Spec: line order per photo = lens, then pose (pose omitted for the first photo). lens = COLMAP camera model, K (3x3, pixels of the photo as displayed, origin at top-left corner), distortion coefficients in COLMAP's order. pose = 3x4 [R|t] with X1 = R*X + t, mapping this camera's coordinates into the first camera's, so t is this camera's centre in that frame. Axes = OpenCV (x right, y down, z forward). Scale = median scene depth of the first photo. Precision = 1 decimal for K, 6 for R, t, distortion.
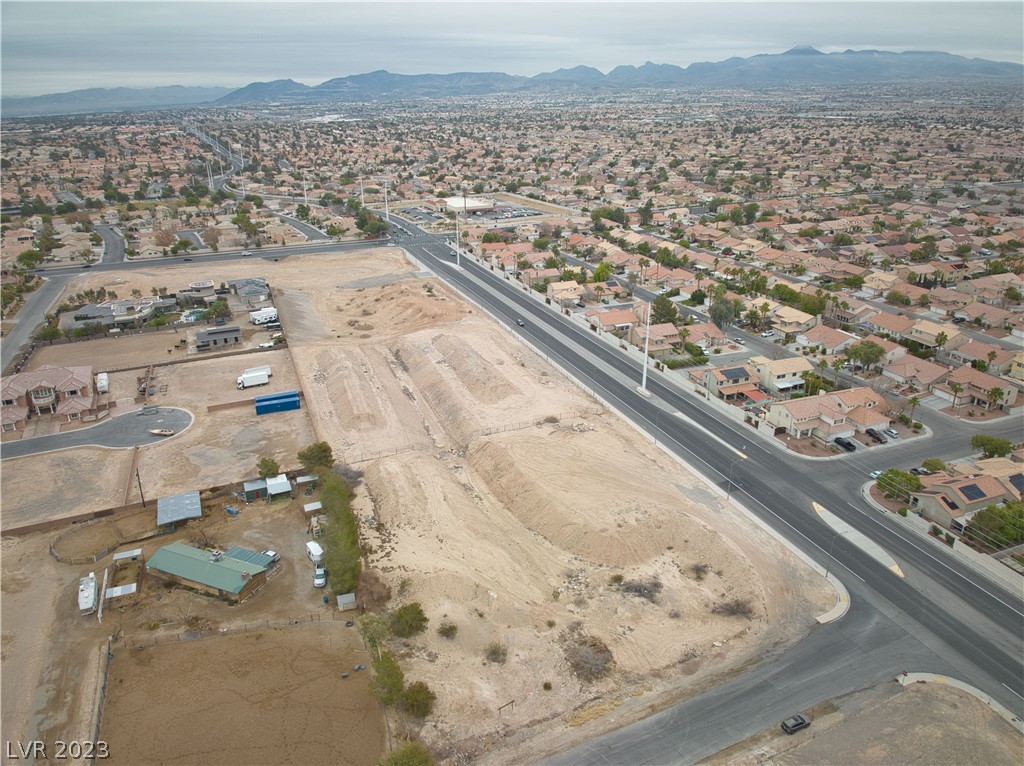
lens RADIAL K [[726.3, 0, 515.0], [0, 726.3, 381.2], [0, 0, 1]] dist [0.008309, -0.053413]
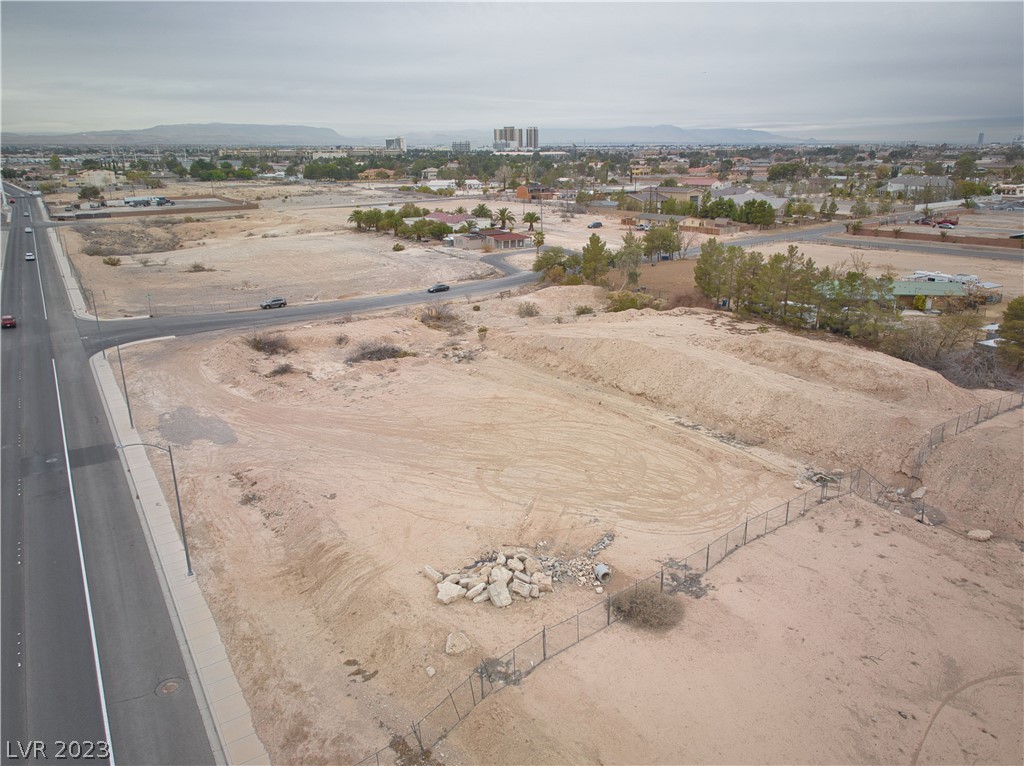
lens RADIAL K [[726.5, 0, 514.3], [0, 726.5, 383.0], [0, 0, 1]] dist [0.048967, -0.060978]
pose [[-0.979047, 0.079730, -0.187378, 0.160539], [-0.056693, 0.777064, 0.626864, -0.162948], [0.195584, 0.624352, -0.756262, 1.484107]]
